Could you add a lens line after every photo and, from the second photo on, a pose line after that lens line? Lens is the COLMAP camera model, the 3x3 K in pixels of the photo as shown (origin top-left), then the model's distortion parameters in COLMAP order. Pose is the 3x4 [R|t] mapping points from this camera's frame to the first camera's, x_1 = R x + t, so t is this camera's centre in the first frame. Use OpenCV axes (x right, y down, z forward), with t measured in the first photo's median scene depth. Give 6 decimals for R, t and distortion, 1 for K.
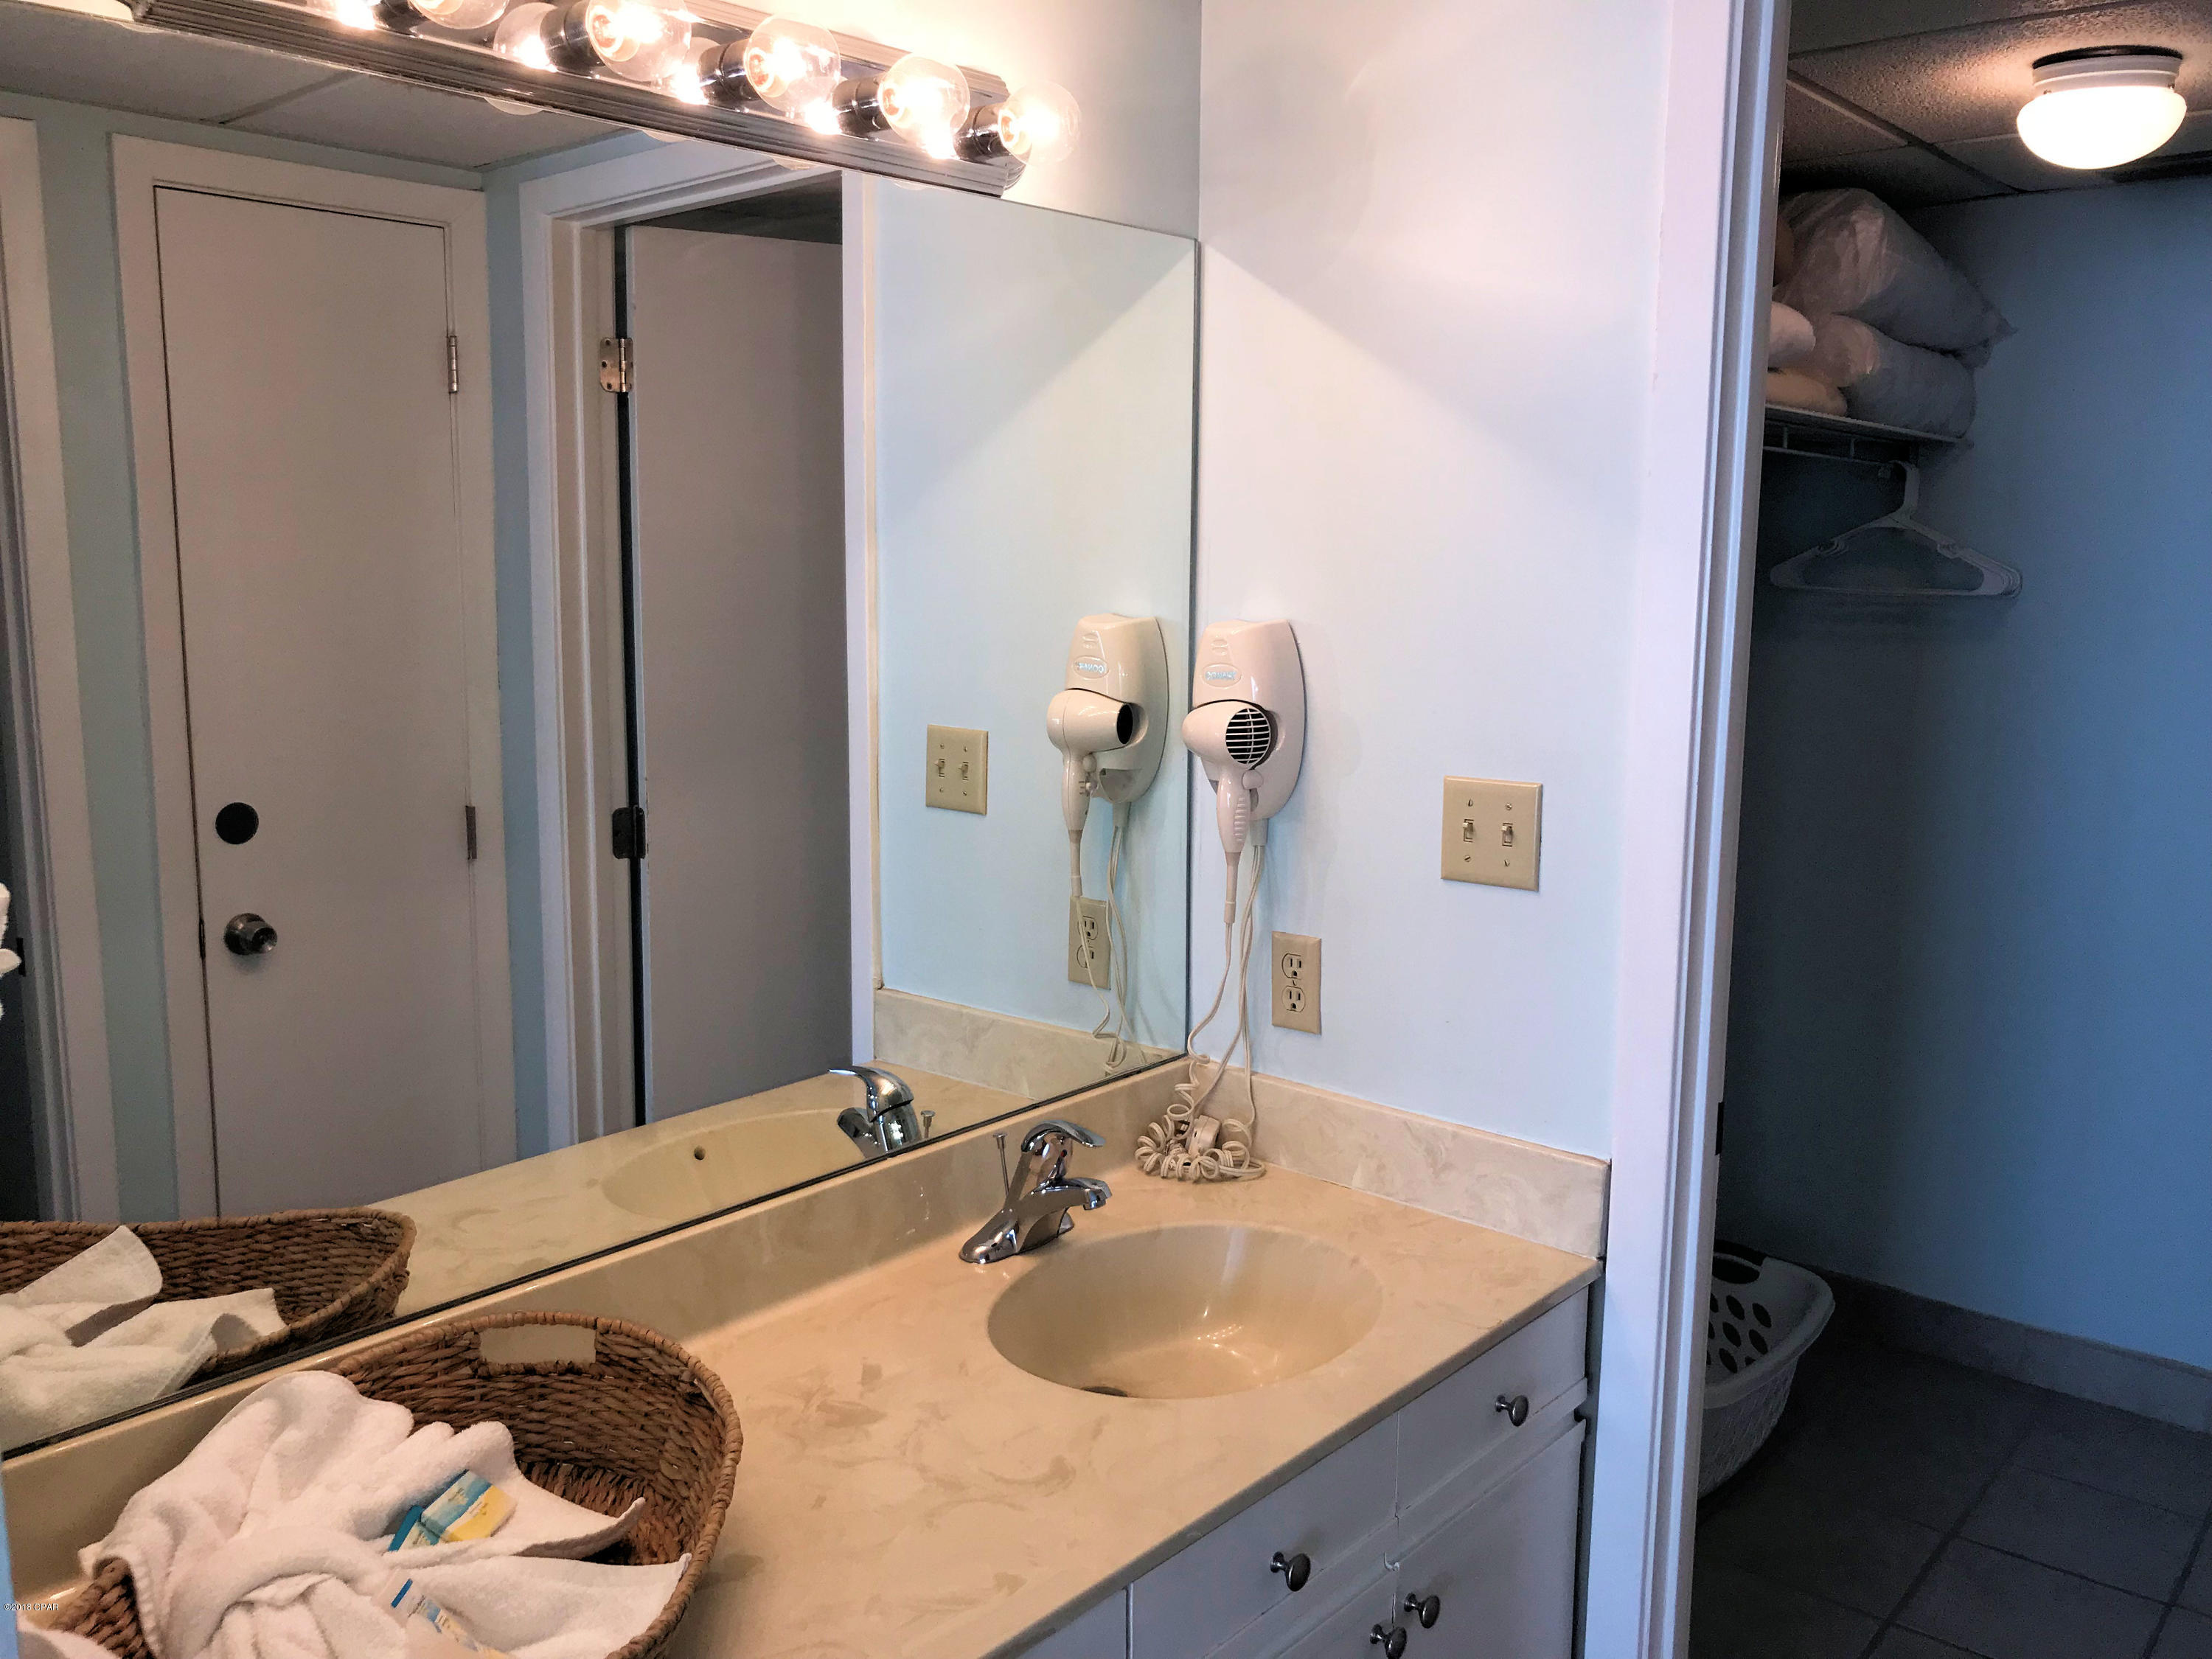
lens RADIAL K [[1811.0, 0, 1104.7], [0, 1811.0, 819.5], [0, 0, 1]] dist [0.005364, -0.019246]
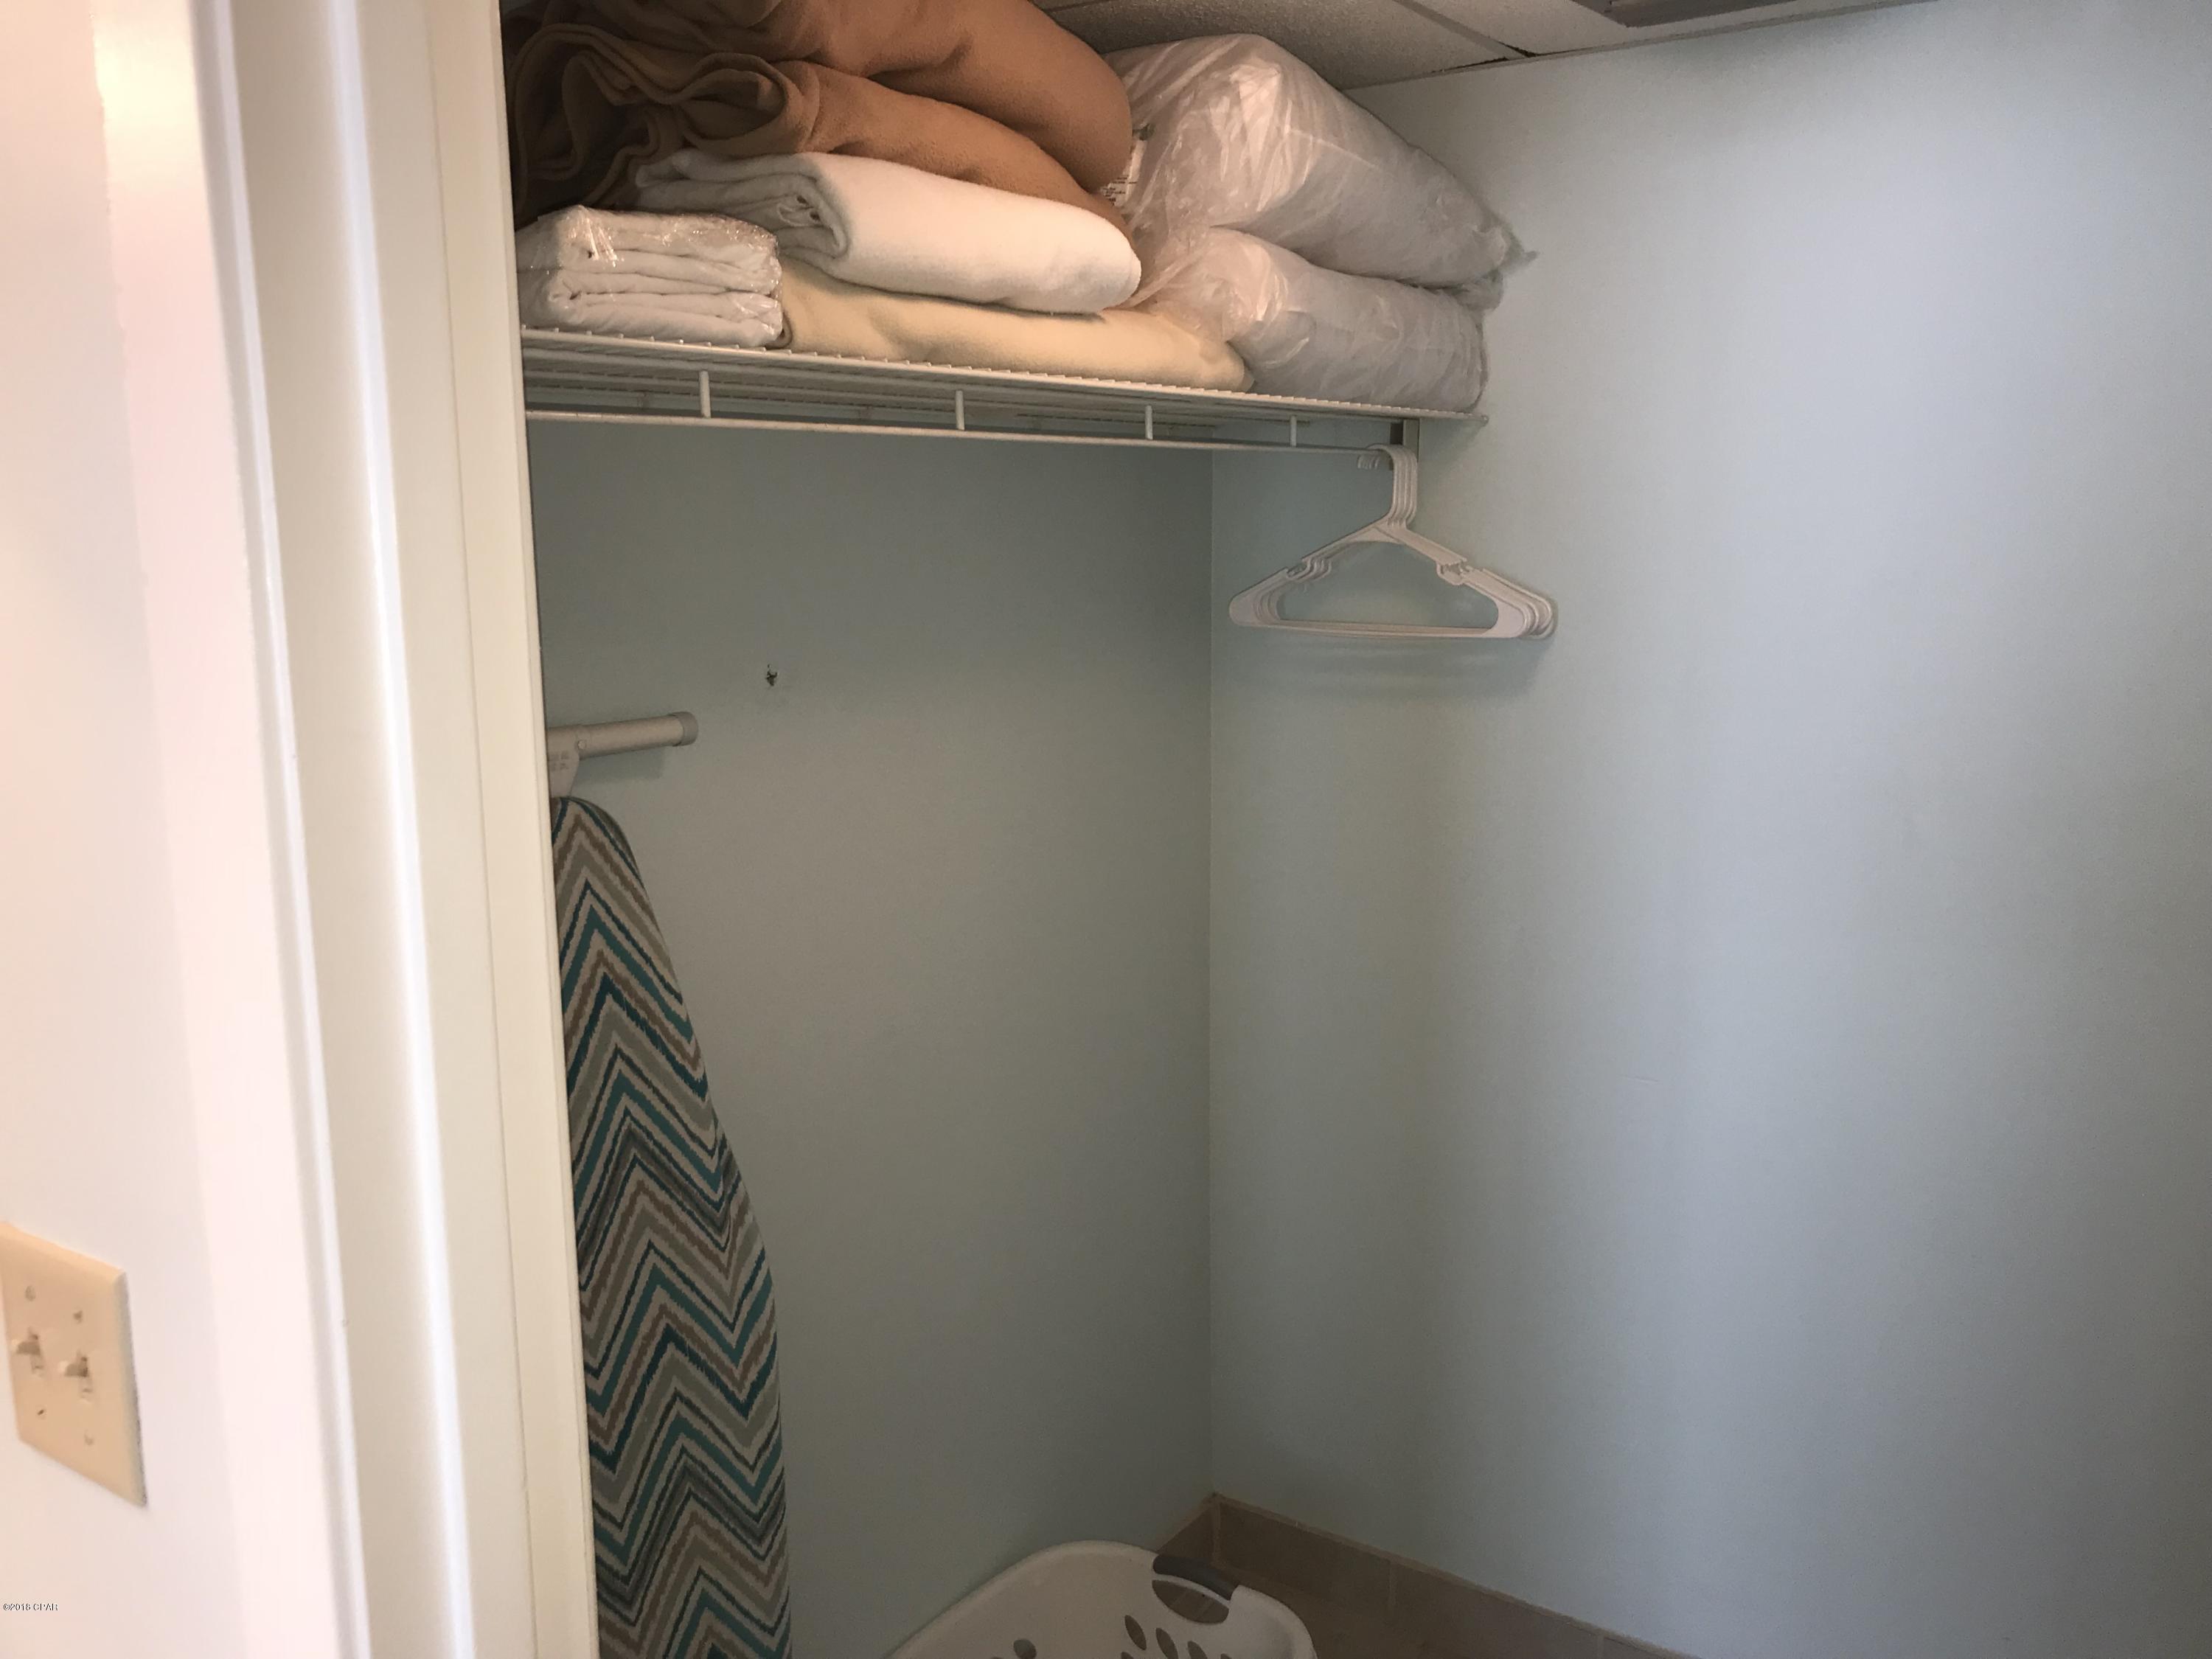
lens RADIAL K [[1811.0, 0, 1106.3], [0, 1811.0, 838.0], [0, 0, 1]] dist [0.005364, -0.019246]
pose [[0.992691, -0.045743, 0.111676, 0.252705], [0.042515, 0.998611, 0.031124, -0.074473], [-0.112944, -0.026149, 0.993257, 0.318793]]
